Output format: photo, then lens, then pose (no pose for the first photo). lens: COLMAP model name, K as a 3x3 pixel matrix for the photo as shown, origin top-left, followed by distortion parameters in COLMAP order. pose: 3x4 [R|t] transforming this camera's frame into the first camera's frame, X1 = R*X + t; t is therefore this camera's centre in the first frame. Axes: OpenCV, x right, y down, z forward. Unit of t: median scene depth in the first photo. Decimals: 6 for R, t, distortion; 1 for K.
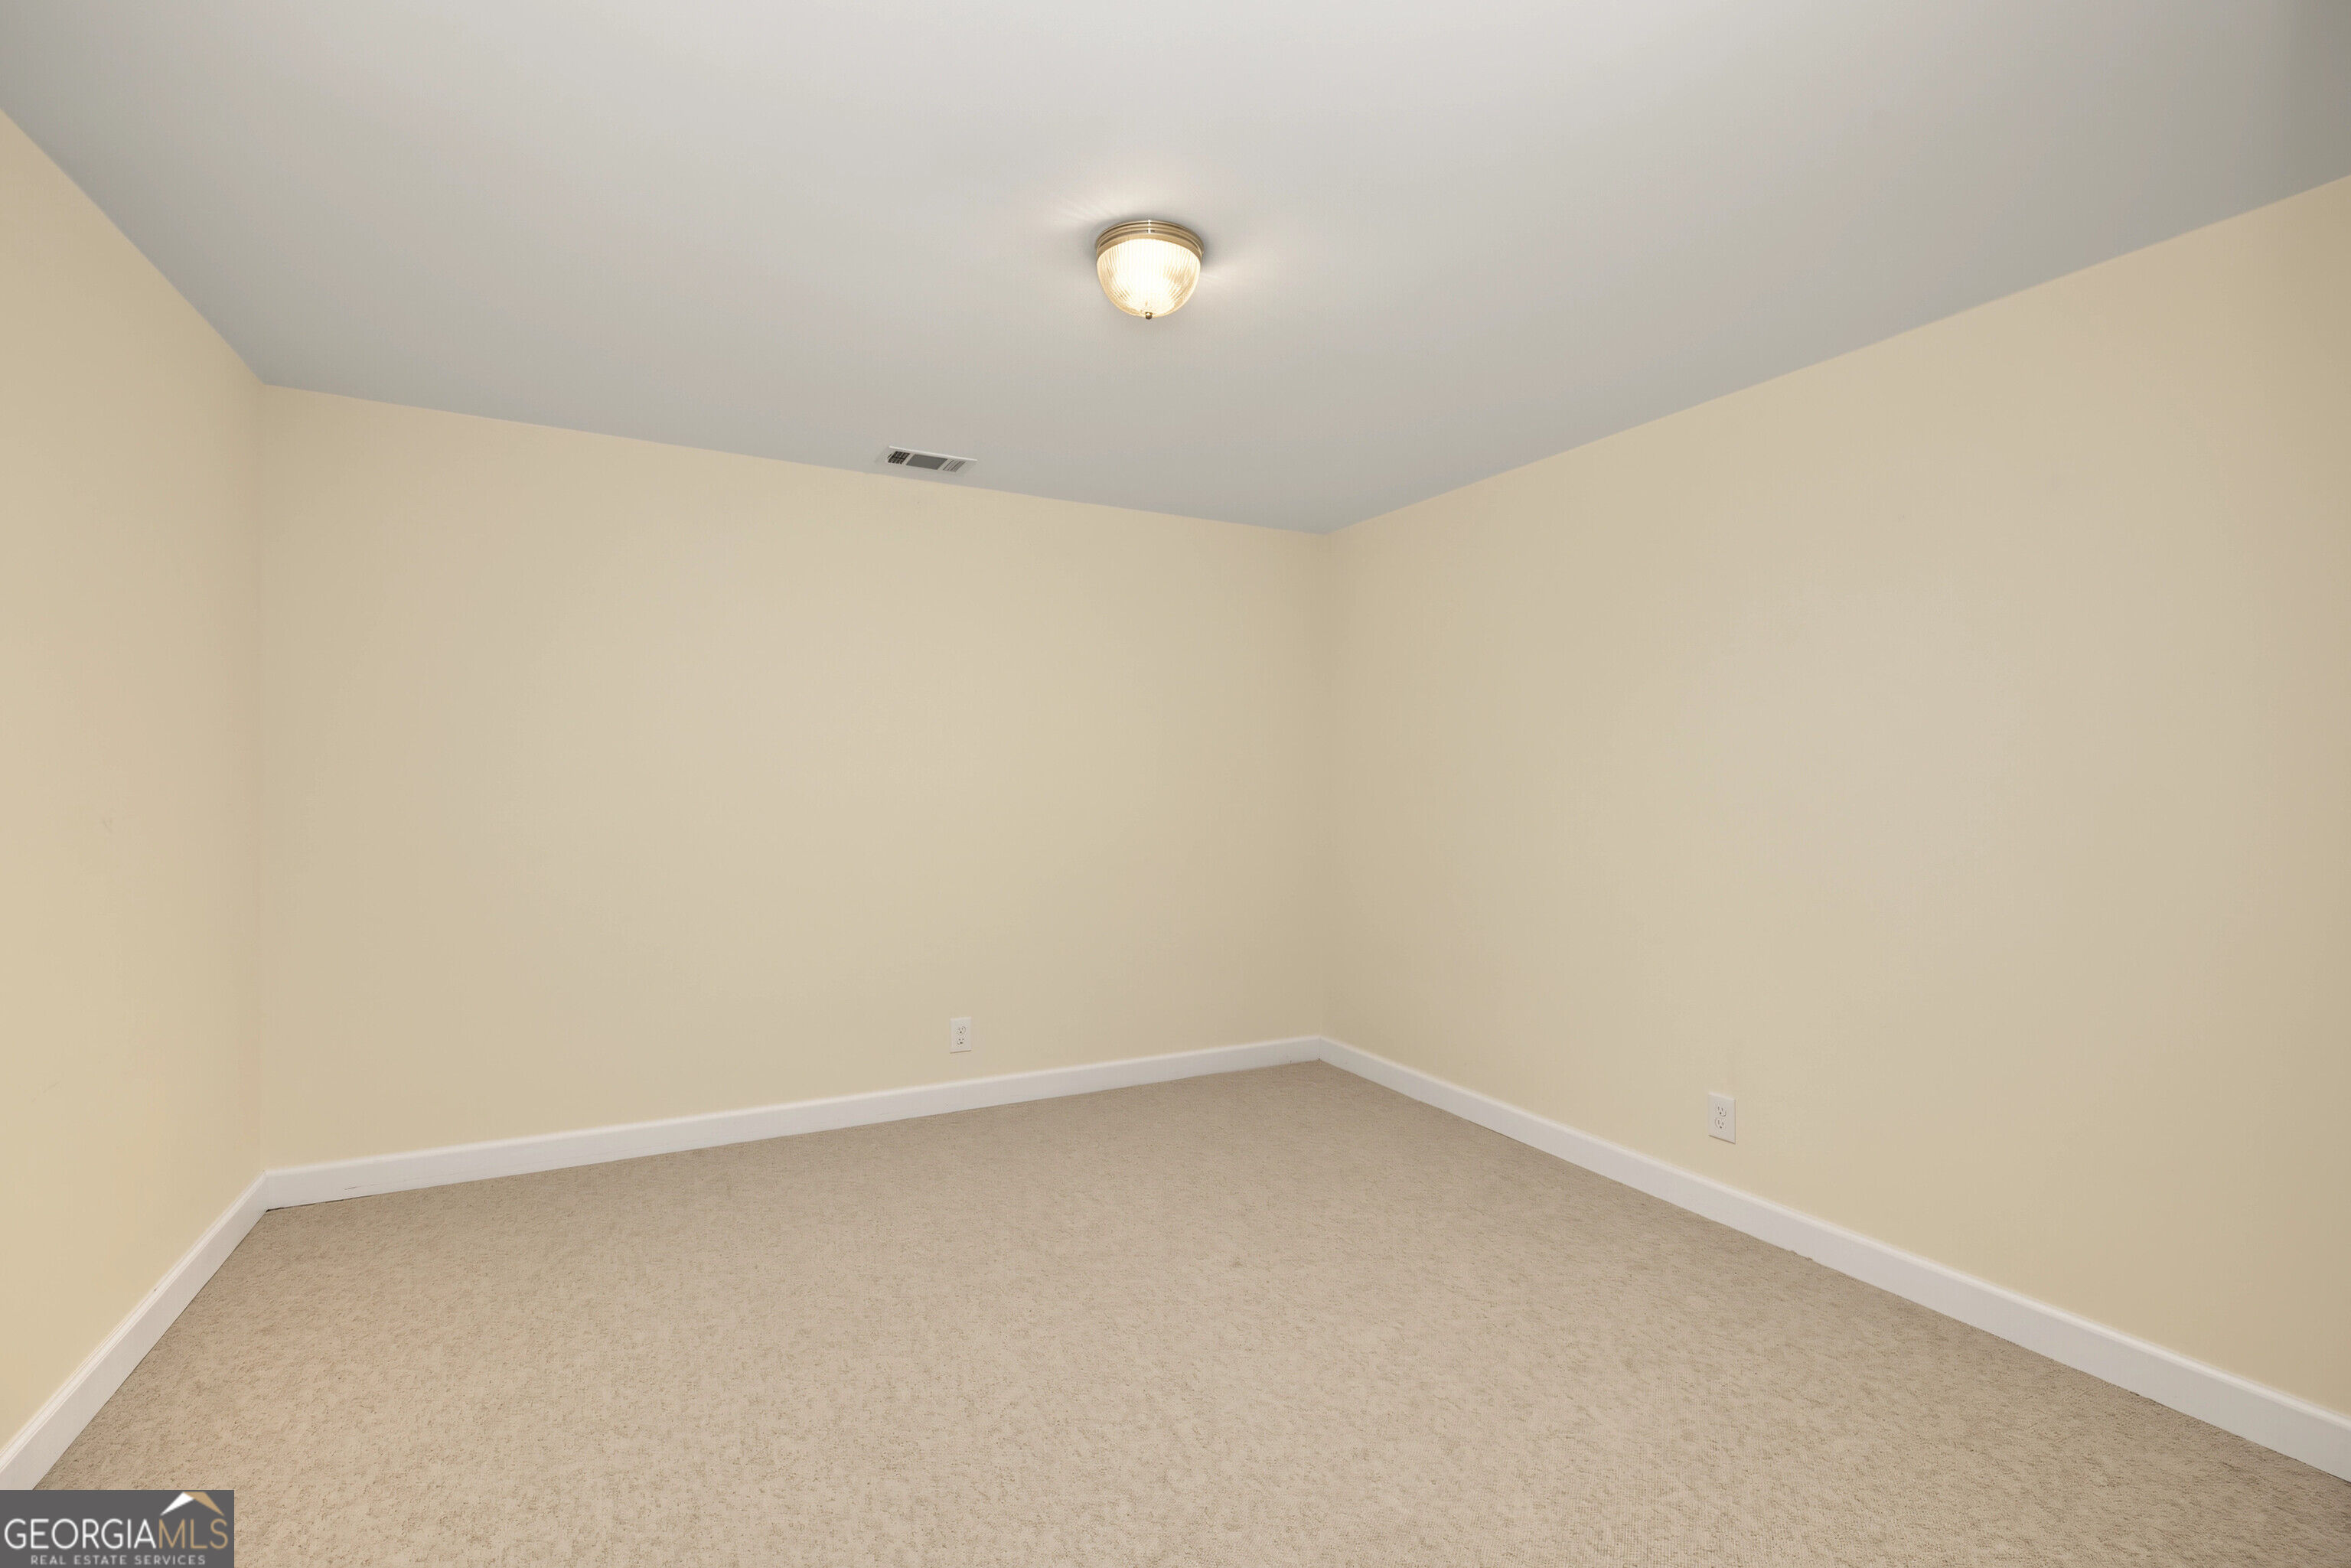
lens RADIAL K [[1018.9, 0, 1175.4], [0, 1018.9, 783.3], [0, 0, 1]] dist [0.002807, -0.000282]
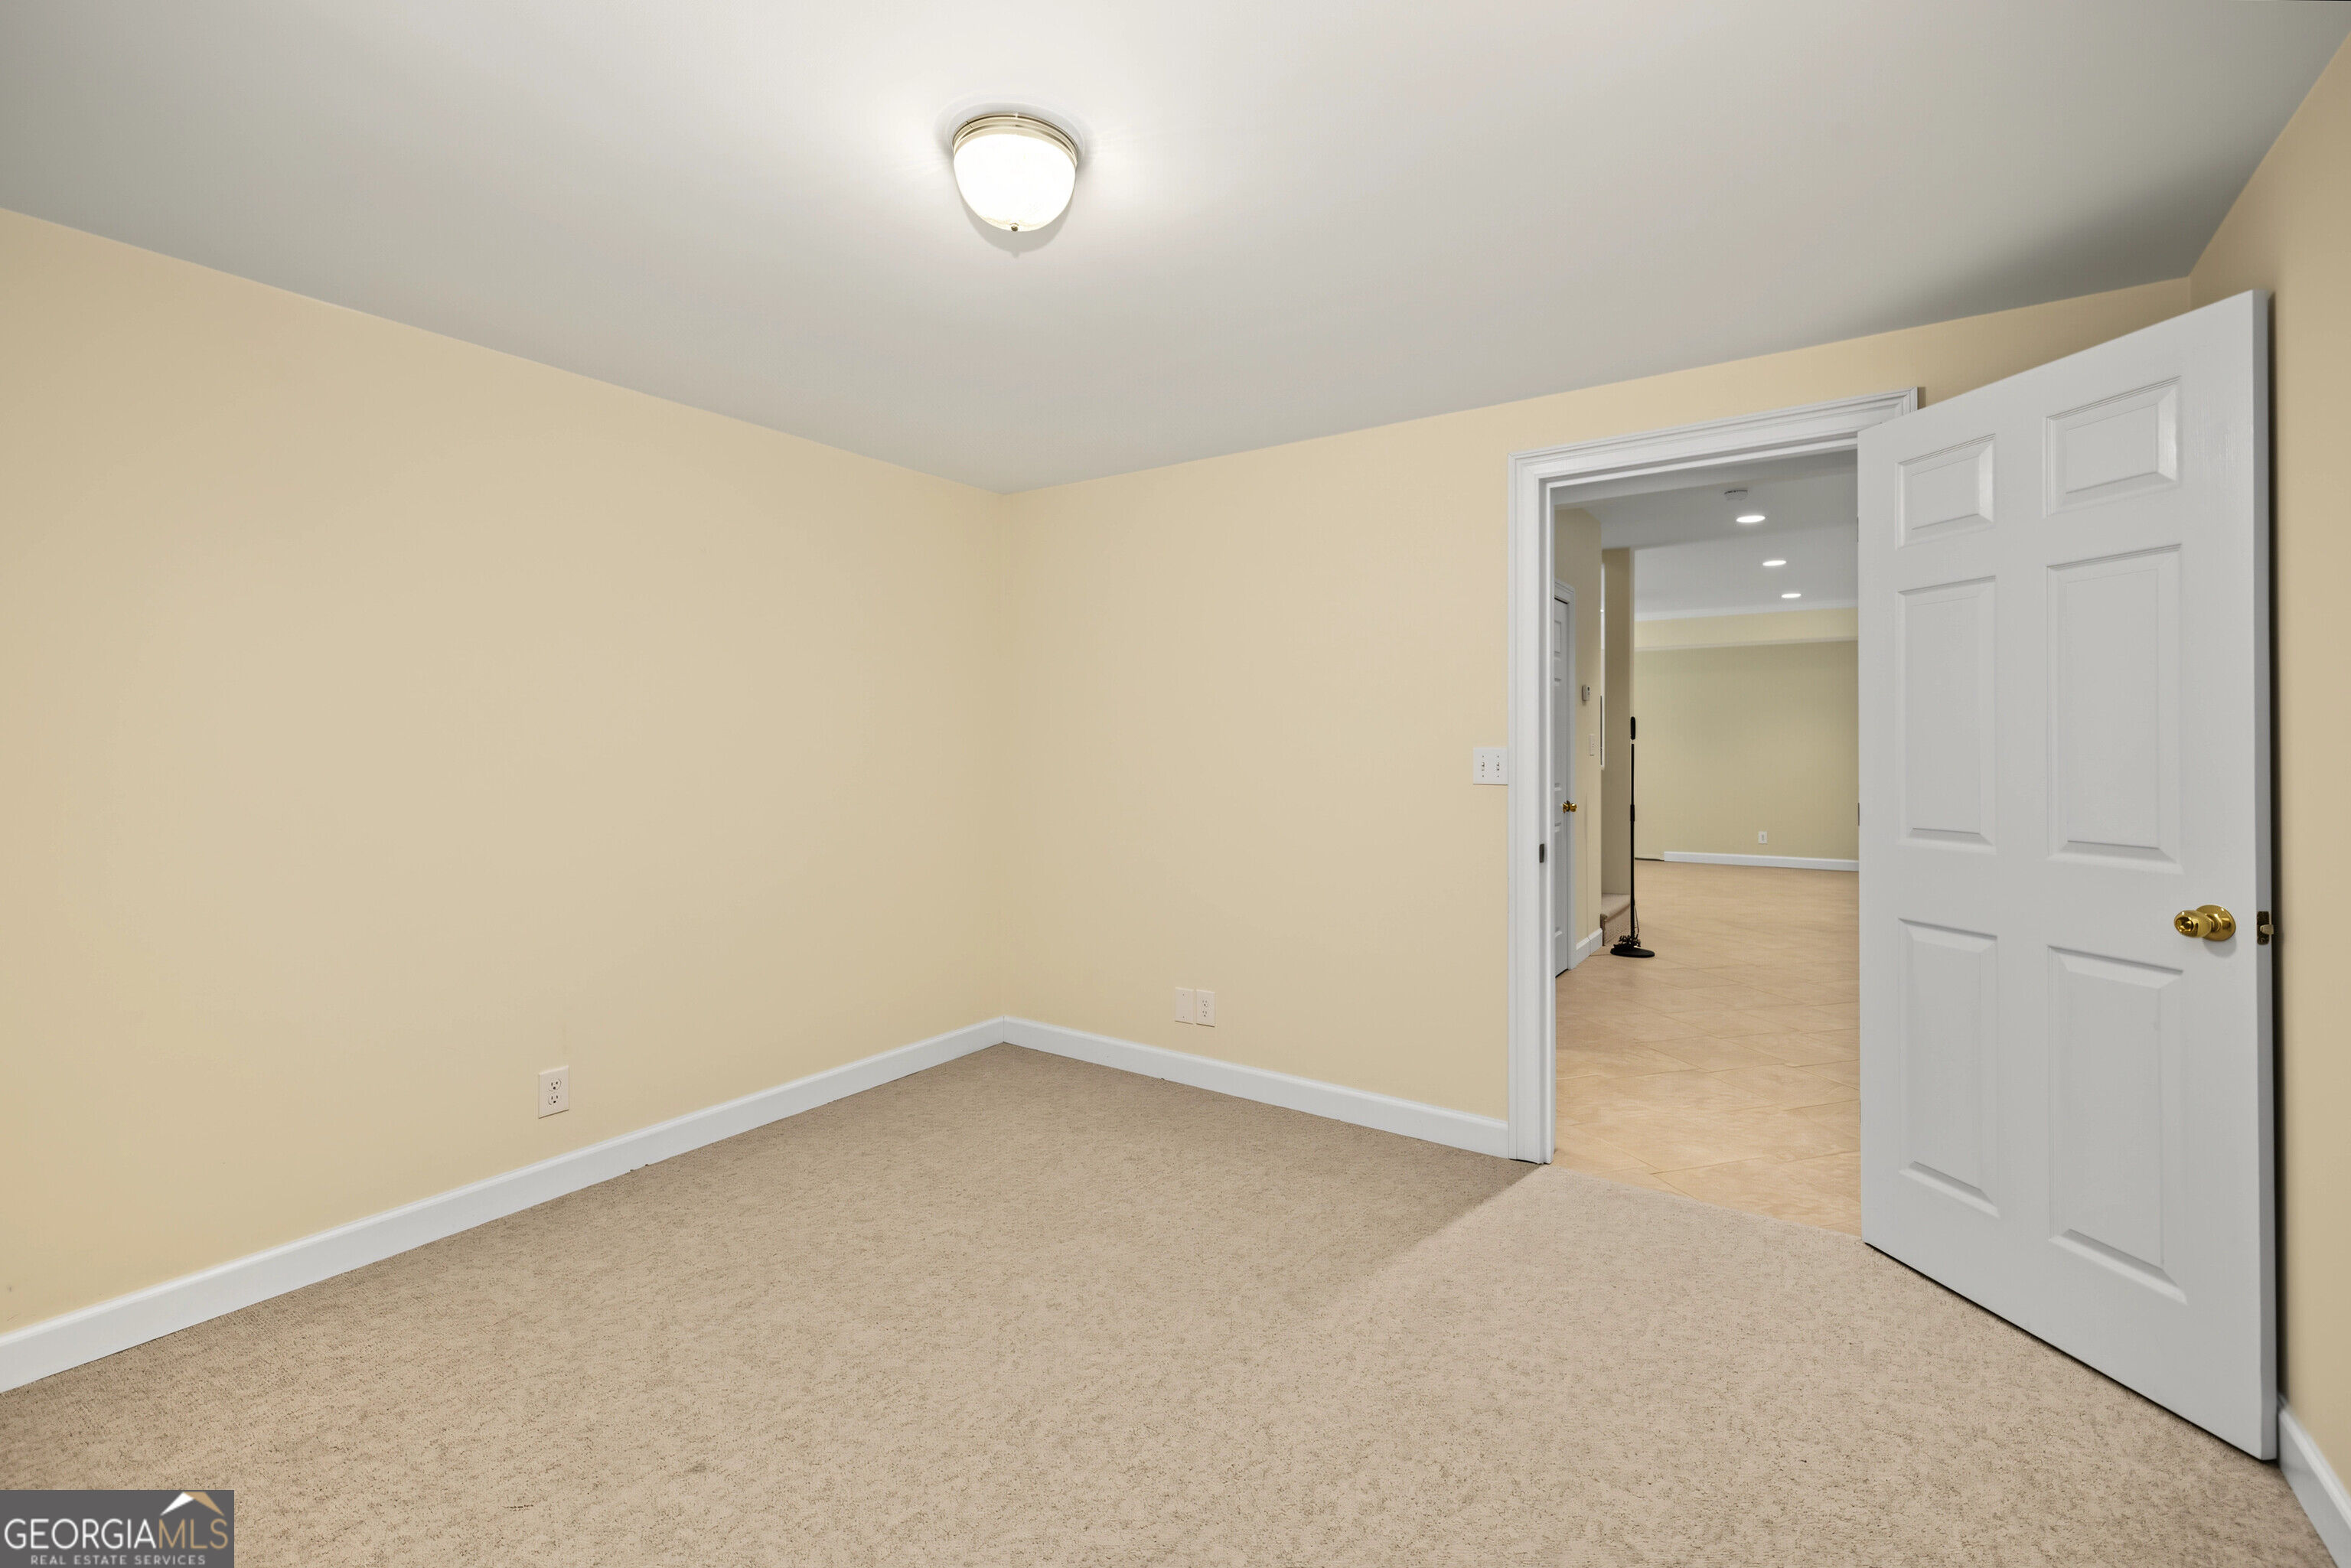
lens RADIAL K [[1018.9, 0, 1174.7], [0, 1018.9, 765.6], [0, 0, 1]] dist [0.002807, -0.000282]
pose [[-0.472138, -0.016167, 0.881376, -1.031522], [-0.002641, 0.999853, 0.016925, -0.010692], [-0.881521, 0.005663, -0.472111, 1.572665]]
